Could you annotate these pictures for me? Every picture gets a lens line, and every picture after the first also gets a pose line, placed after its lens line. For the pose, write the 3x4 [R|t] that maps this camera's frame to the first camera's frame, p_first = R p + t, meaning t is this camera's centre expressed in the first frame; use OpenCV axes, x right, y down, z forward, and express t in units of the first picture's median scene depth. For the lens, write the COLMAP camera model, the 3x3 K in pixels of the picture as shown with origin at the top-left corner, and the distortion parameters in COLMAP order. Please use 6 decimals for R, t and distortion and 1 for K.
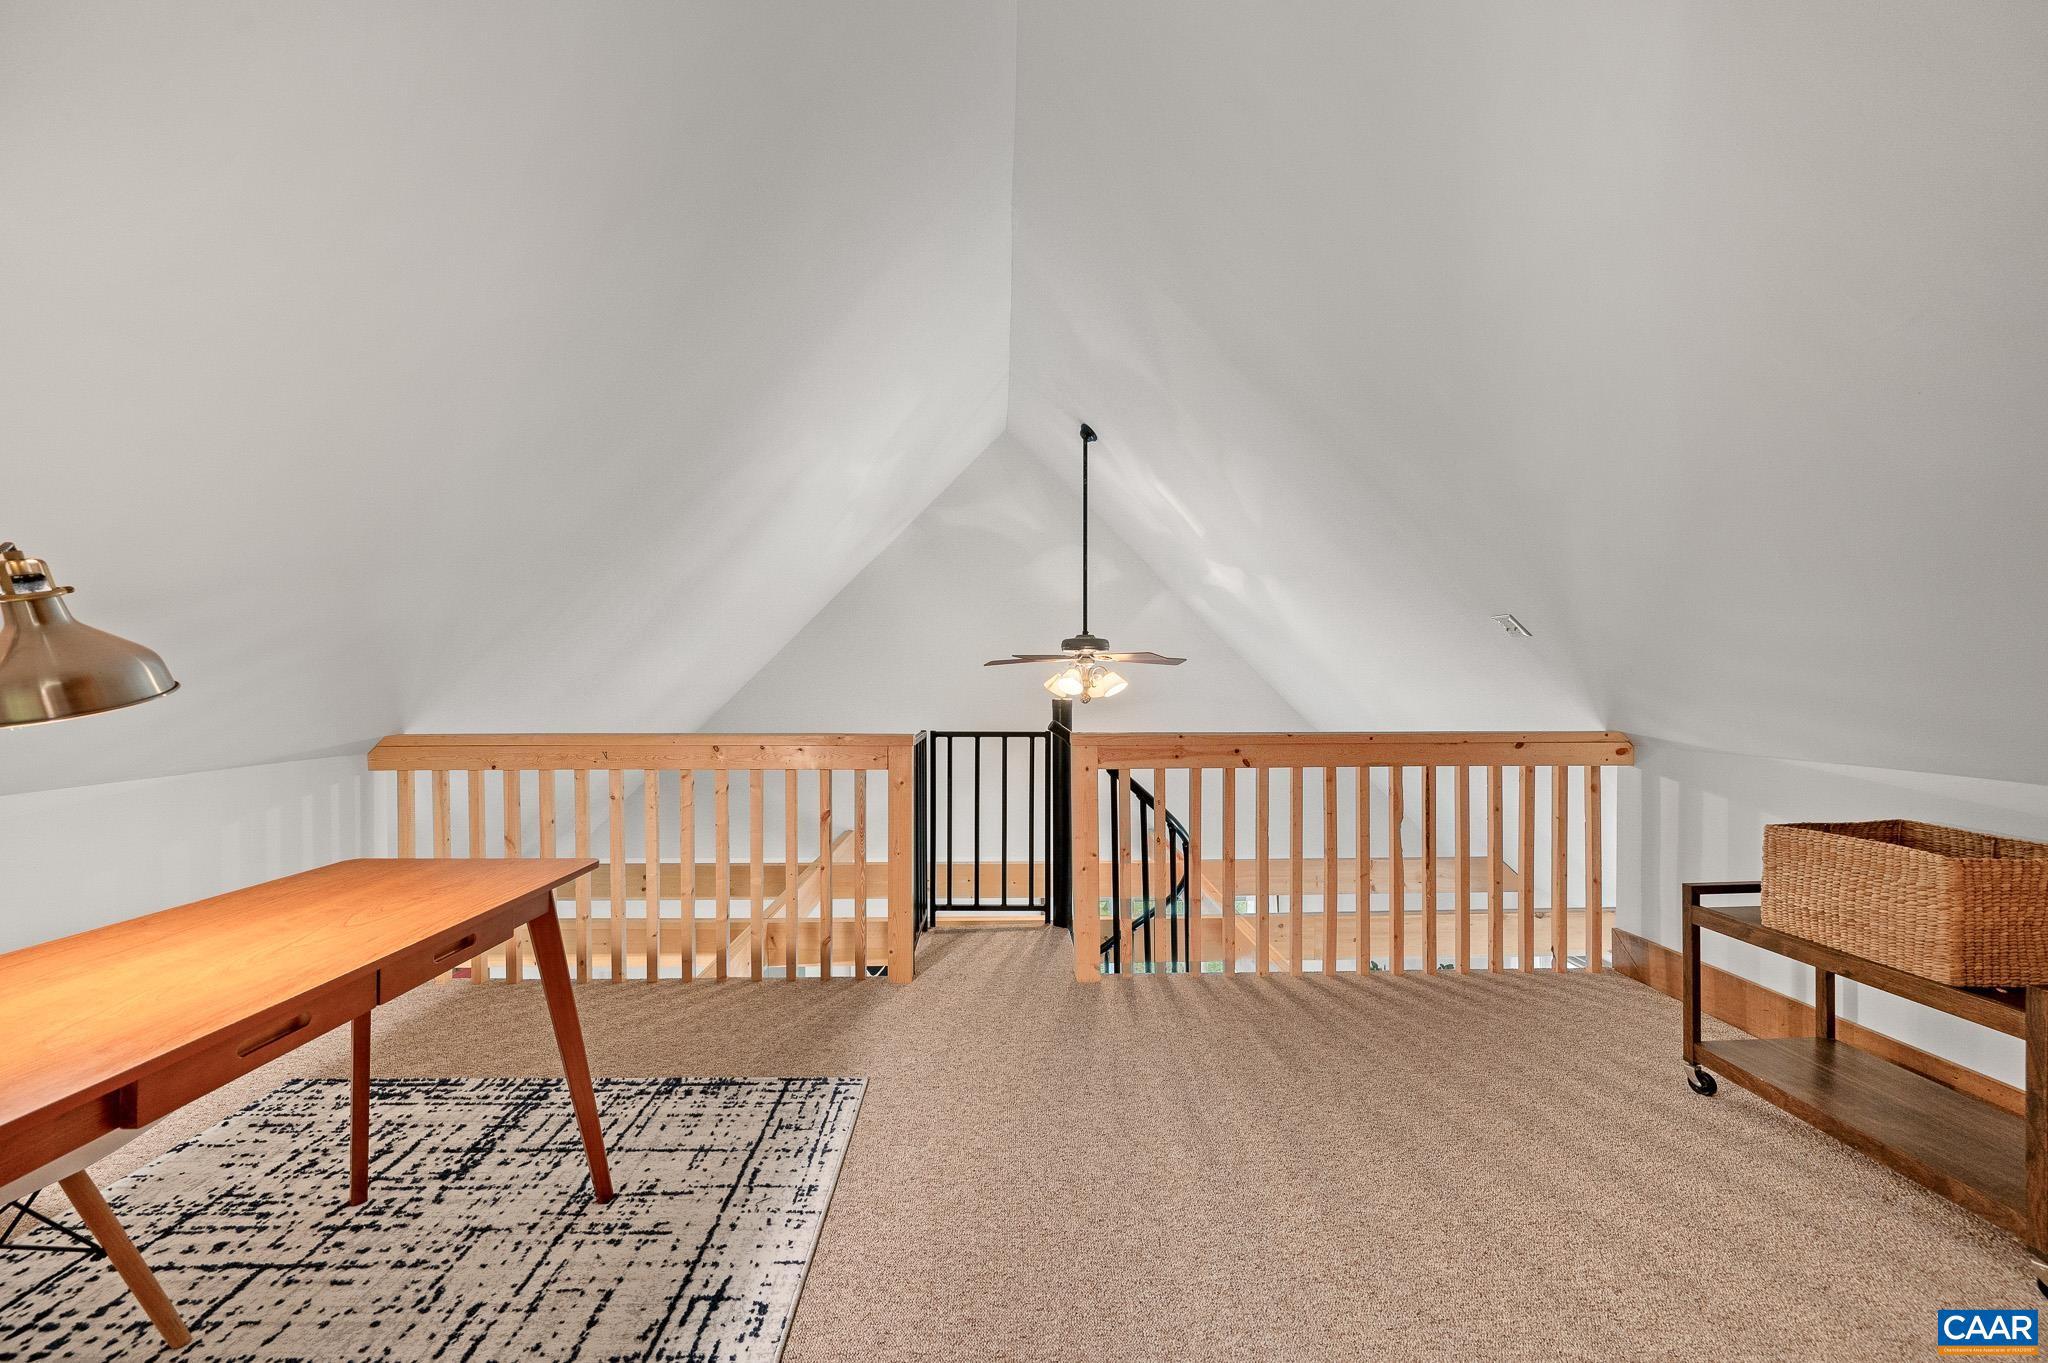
lens RADIAL K [[816.2, 0, 1027.4], [0, 816.2, 685.5], [0, 0, 1]] dist [0.001115, -0.000365]
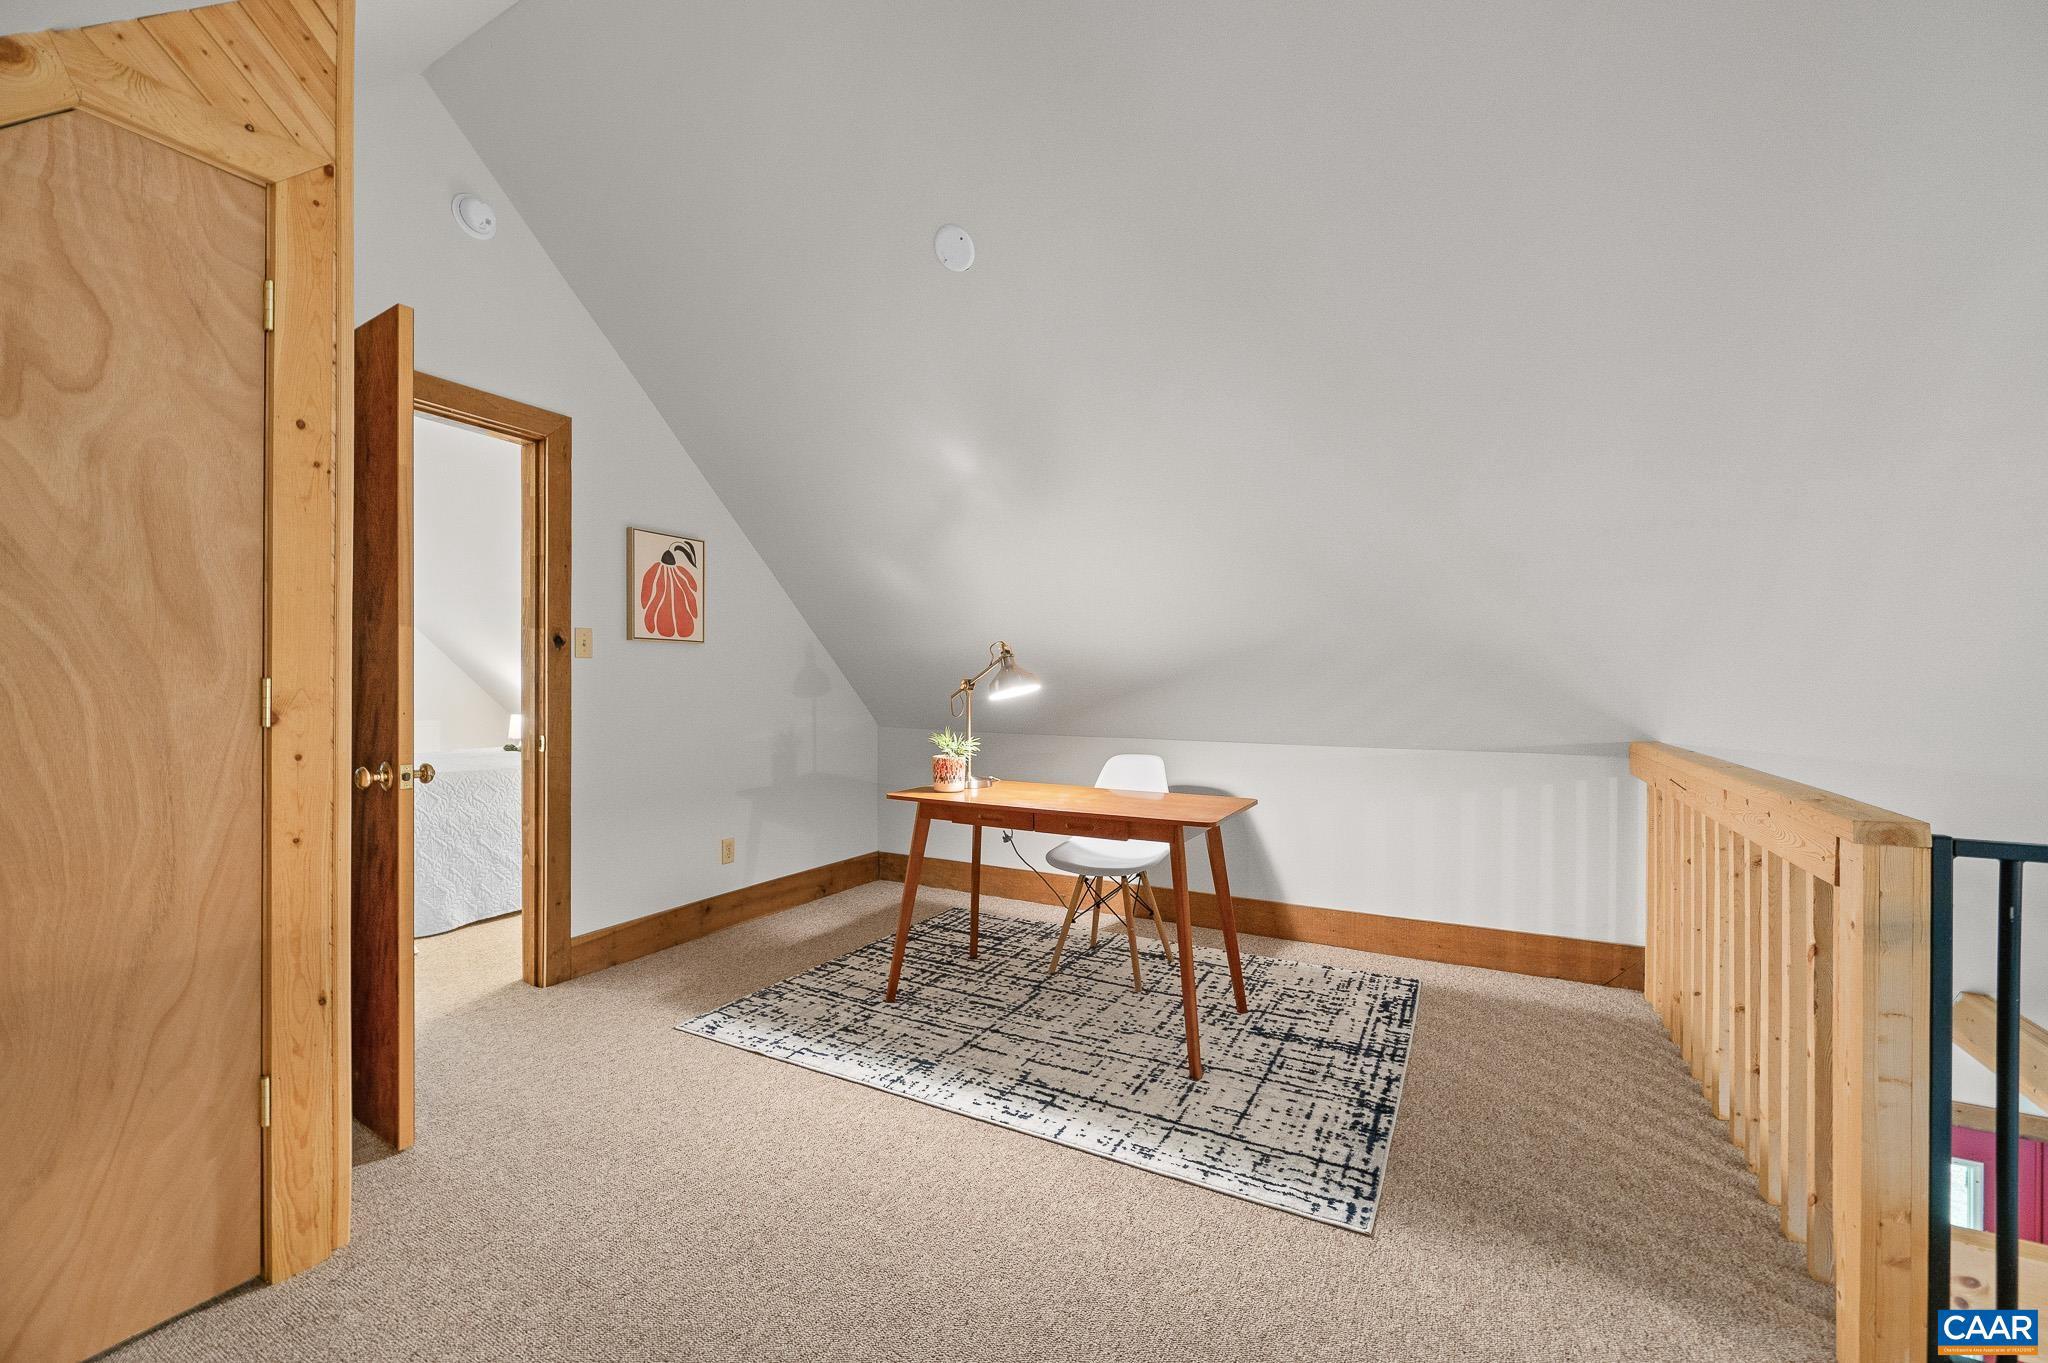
lens RADIAL K [[816.2, 0, 1027.4], [0, 816.2, 685.5], [0, 0, 1]] dist [0.001115, -0.000365]
pose [[-0.496561, 0.005663, -0.867983, 0.783686], [-0.017263, 0.999716, 0.016399, -0.023474], [0.867830, 0.023127, -0.496323, 1.441329]]
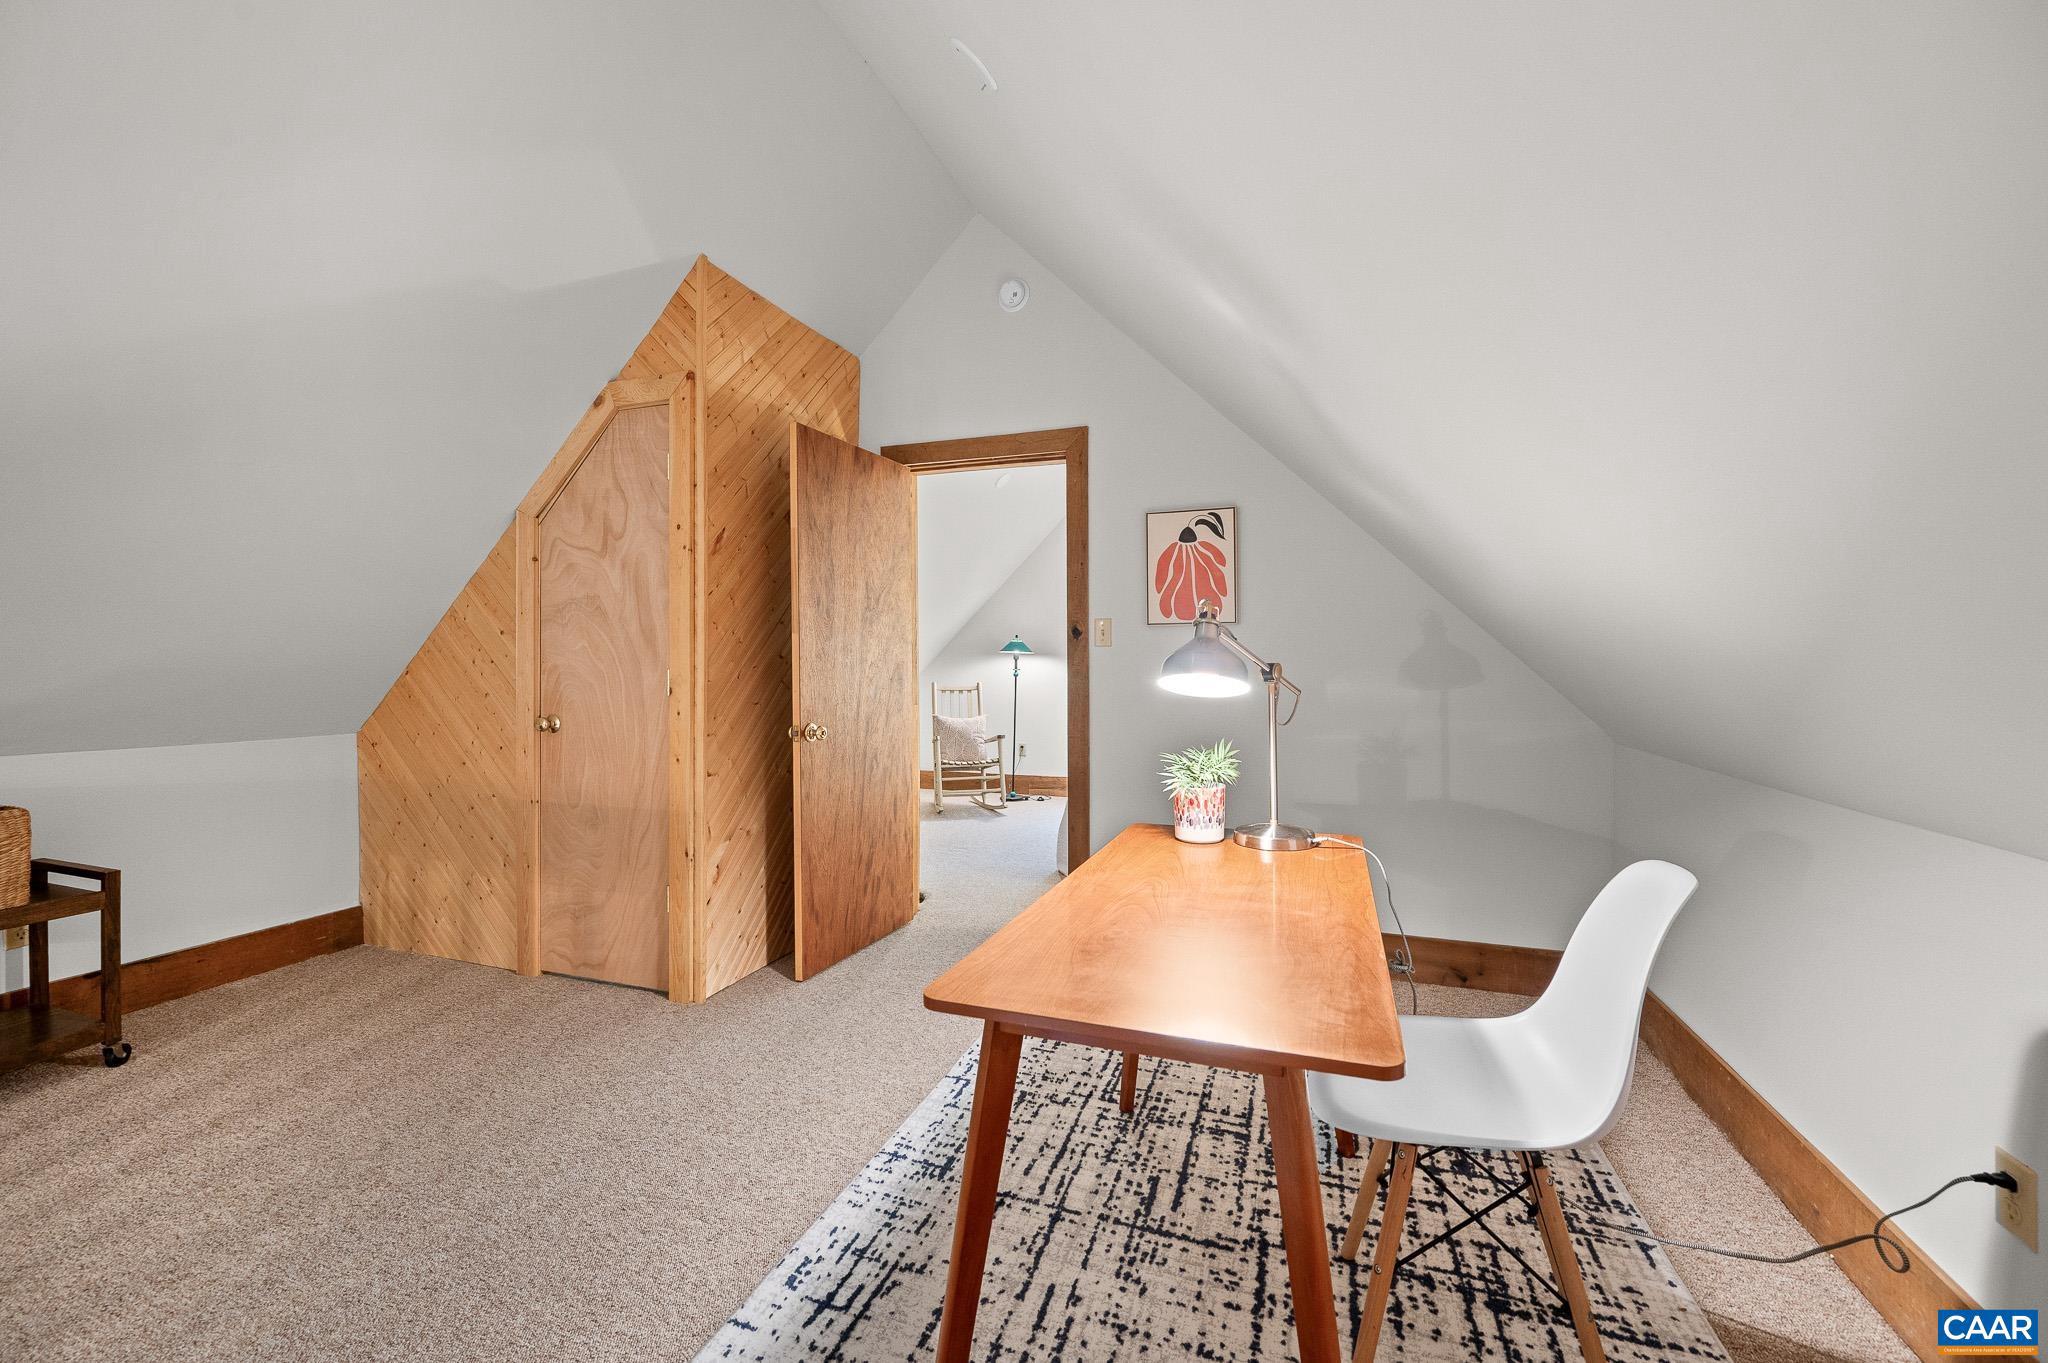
lens RADIAL K [[820.1, 0, 1024.9], [0, 820.1, 665.6], [0, 0, 1]] dist [-0.001313, 0.000010]
pose [[-0.932065, 0.007417, 0.362215, -0.828855], [0.013870, 0.999788, 0.015219, -0.024326], [-0.362026, 0.019209, -0.931970, 1.557489]]
